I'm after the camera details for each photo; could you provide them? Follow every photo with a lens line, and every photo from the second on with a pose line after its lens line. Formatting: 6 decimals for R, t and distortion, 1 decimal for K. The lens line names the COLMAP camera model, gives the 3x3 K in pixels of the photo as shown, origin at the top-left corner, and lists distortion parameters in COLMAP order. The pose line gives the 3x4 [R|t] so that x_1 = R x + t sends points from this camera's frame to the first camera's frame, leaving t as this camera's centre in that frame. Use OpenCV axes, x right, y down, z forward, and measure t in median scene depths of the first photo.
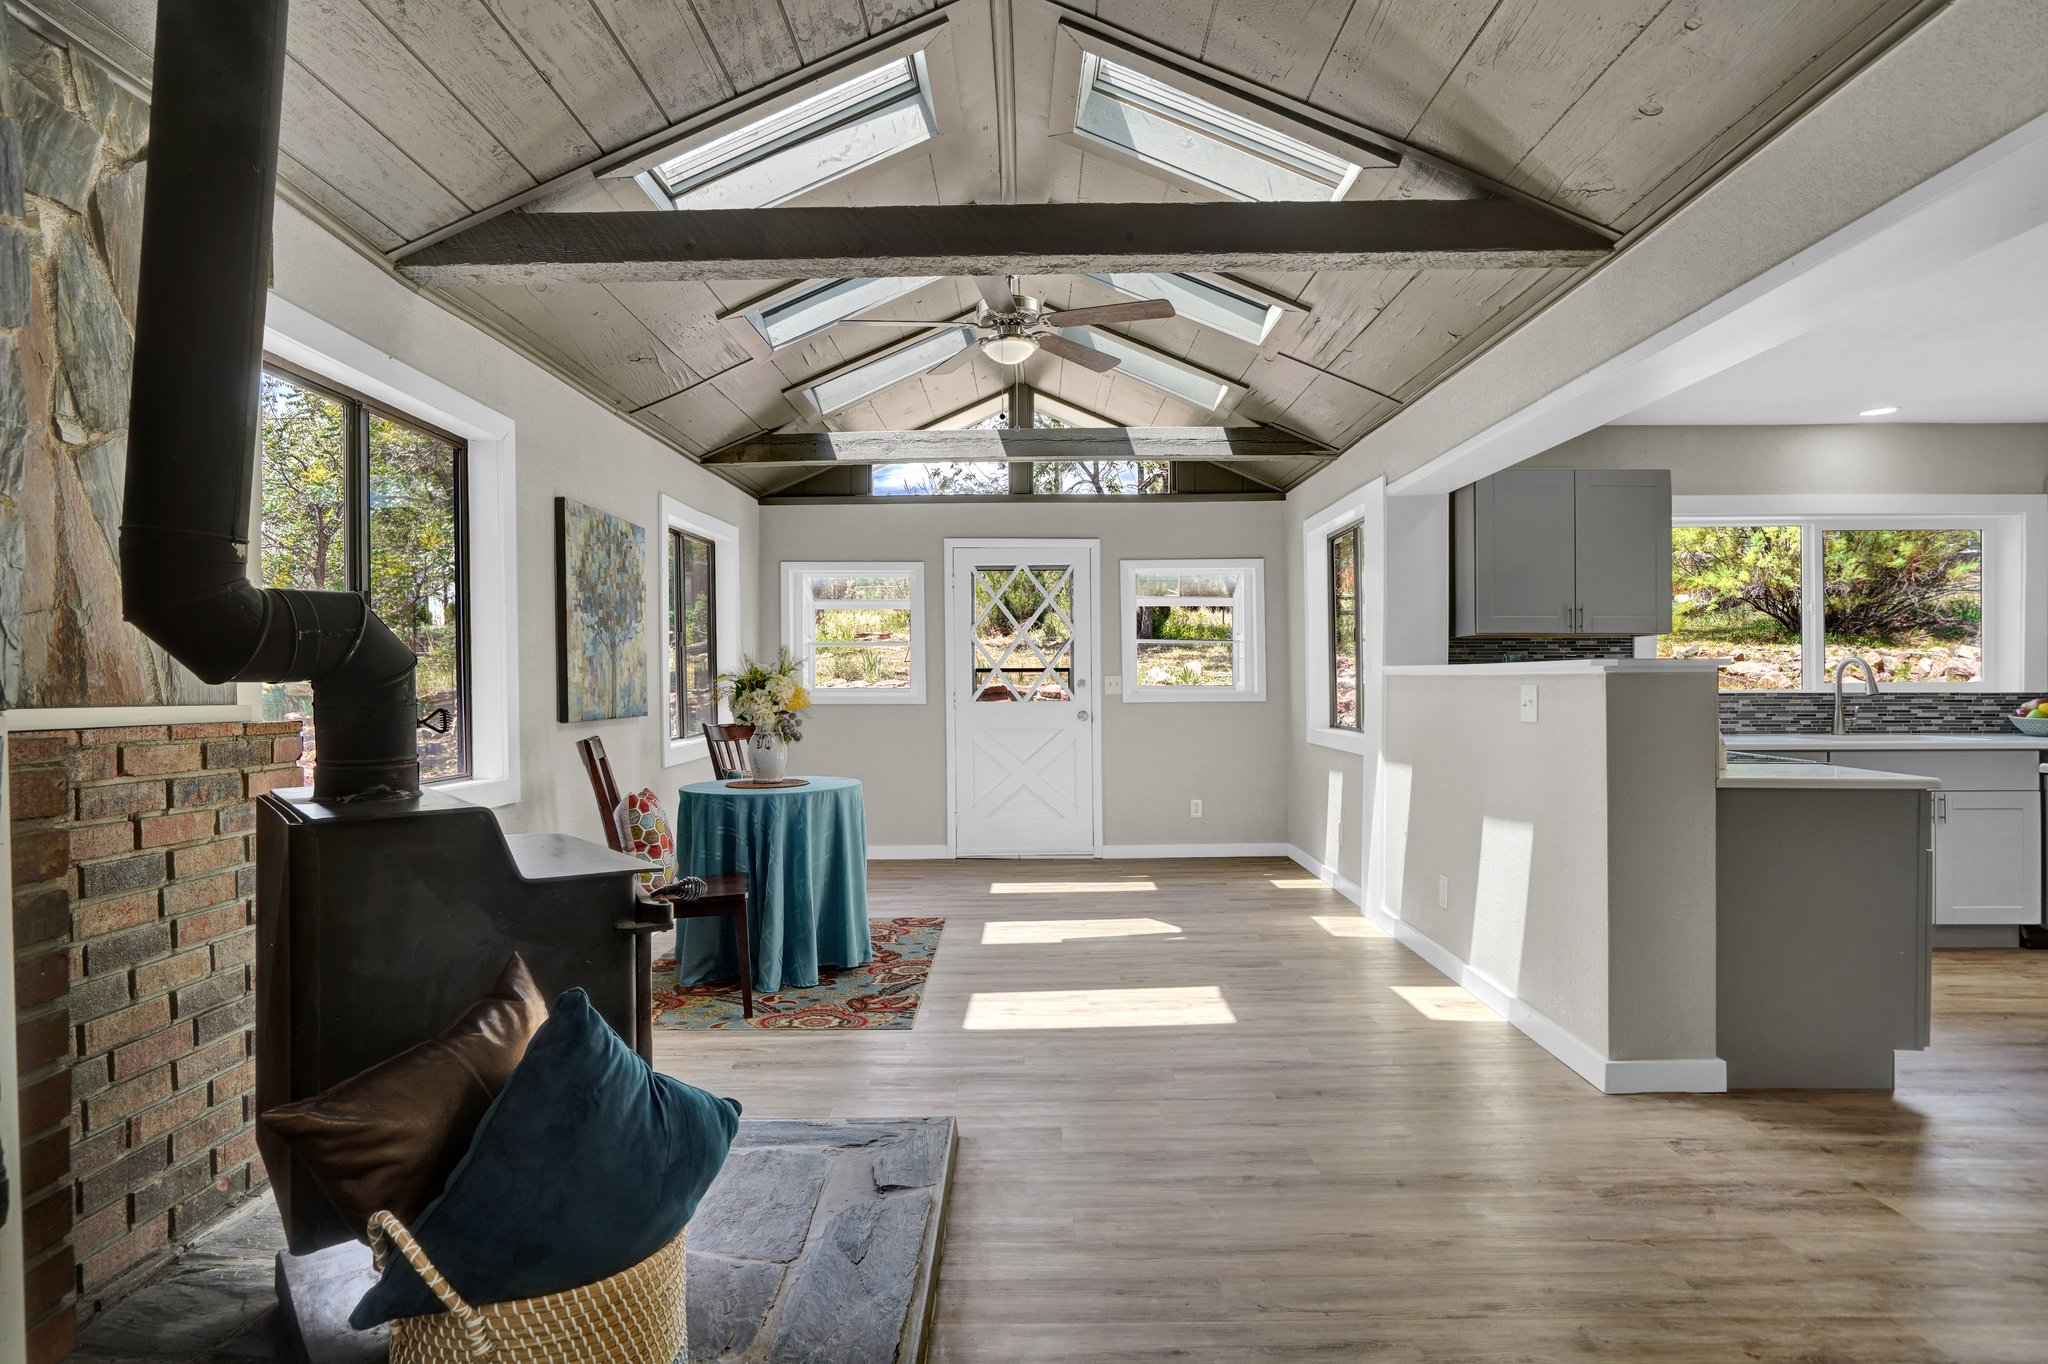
lens RADIAL K [[1055.3, 0, 1019.2], [0, 1055.3, 684.9], [0, 0, 1]] dist [-0.047706, 0.021127]
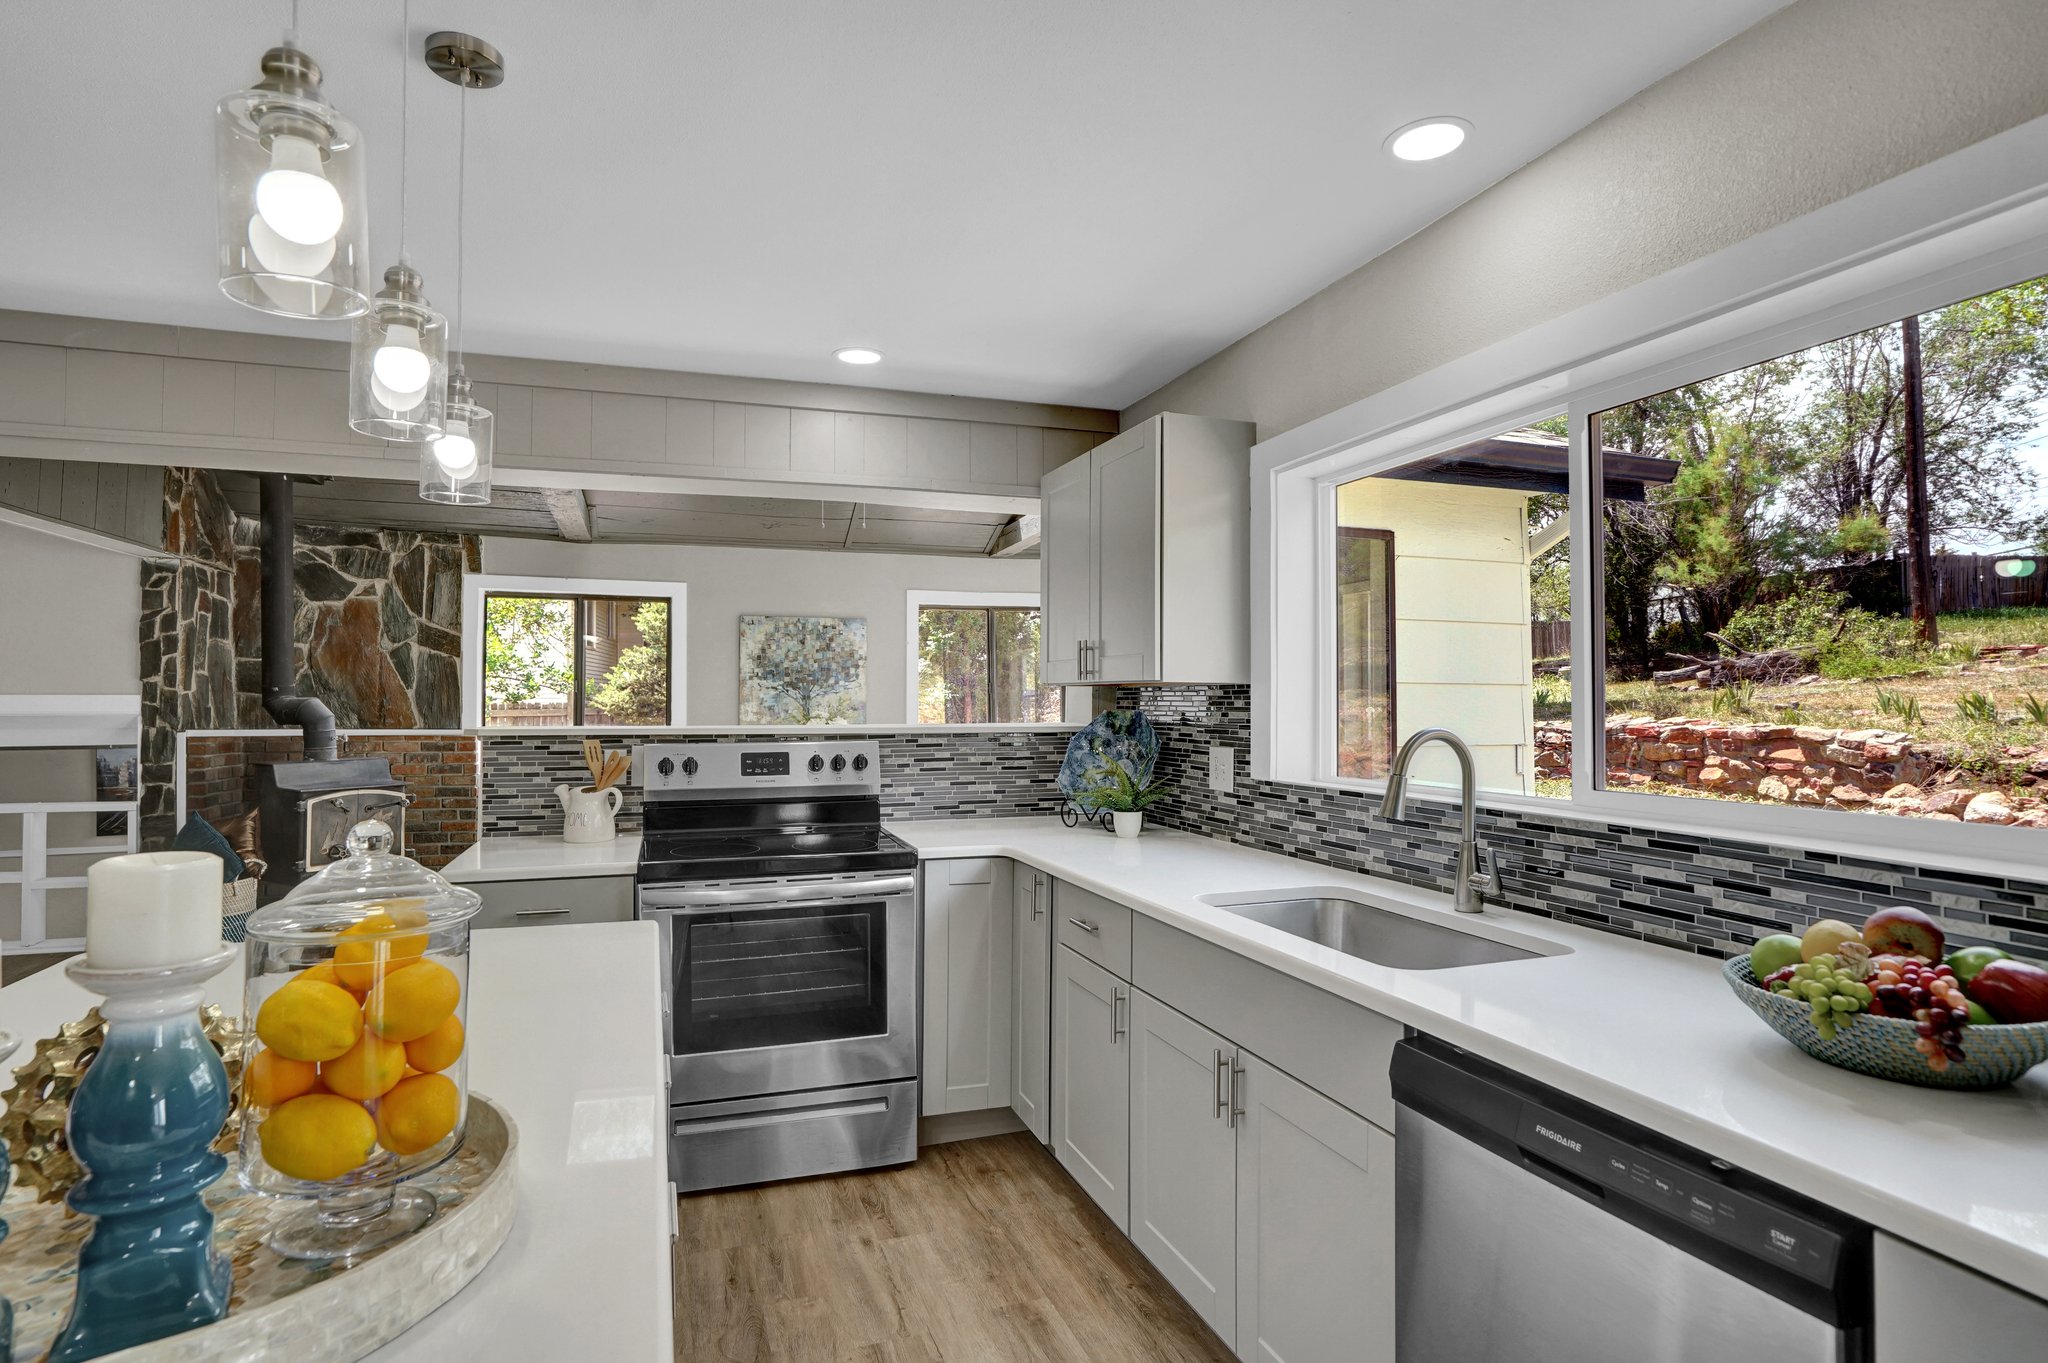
lens RADIAL K [[1055.3, 0, 1019.2], [0, 1055.3, 684.4], [0, 0, 1]] dist [-0.047706, 0.021127]
pose [[0.351991, -0.009837, -0.935952, 1.098538], [-0.009623, 0.999854, -0.014128, -0.035385], [0.935954, 0.013980, 0.351845, 0.655878]]
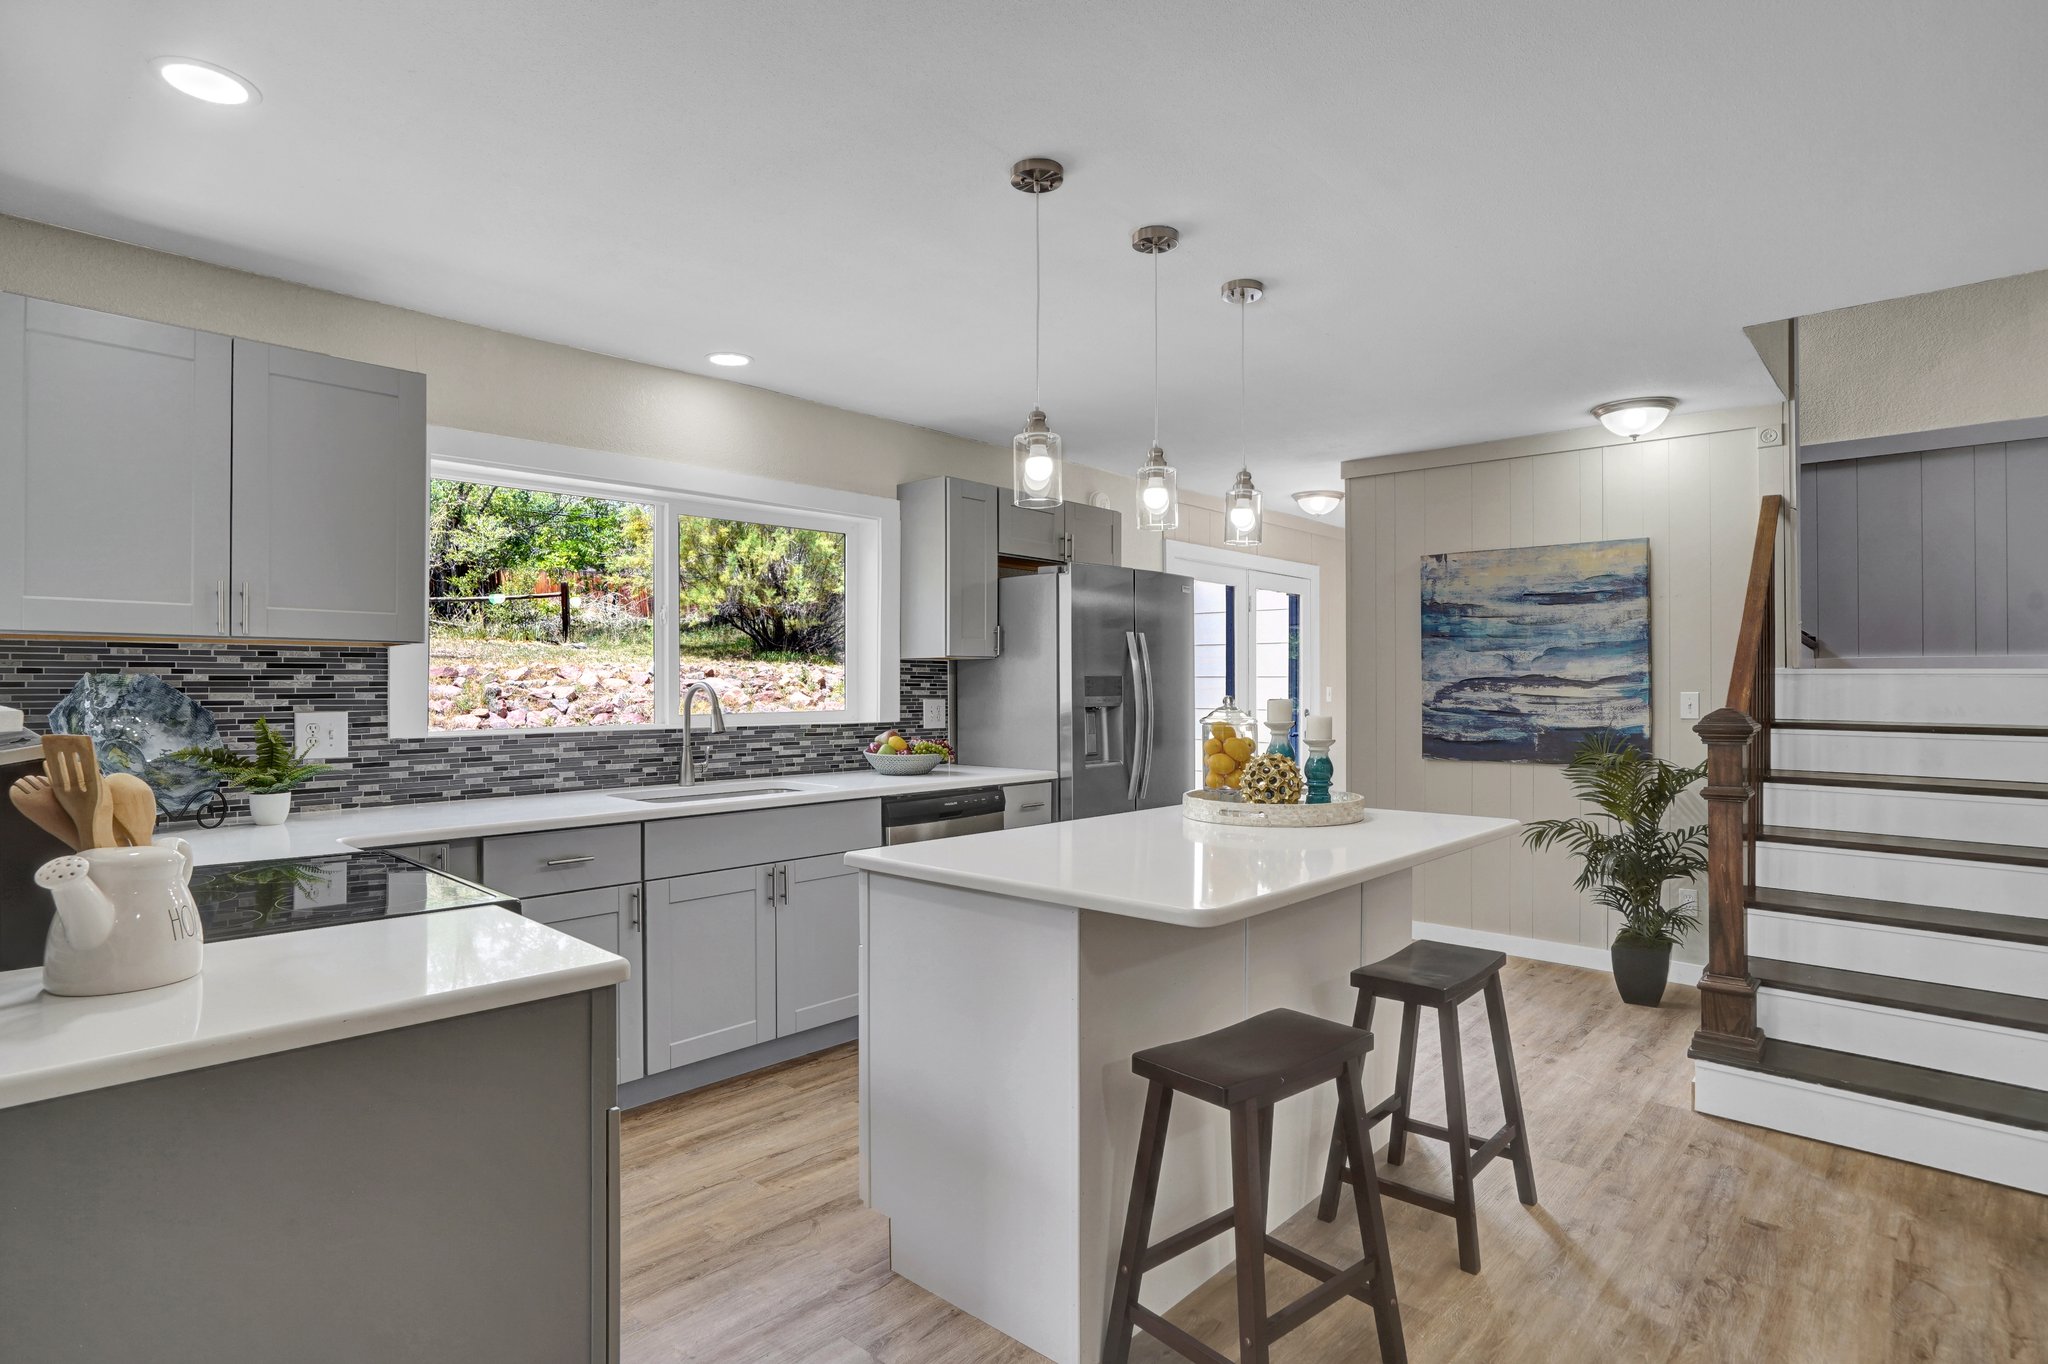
lens RADIAL K [[1055.3, 0, 1019.2], [0, 1055.3, 684.9], [0, 0, 1]] dist [-0.047706, 0.021127]
pose [[0.659357, 0.002374, 0.751826, 0.369575], [0.005328, 0.999955, -0.007830, -0.016593], [-0.751811, 0.009169, 0.659315, 0.307824]]
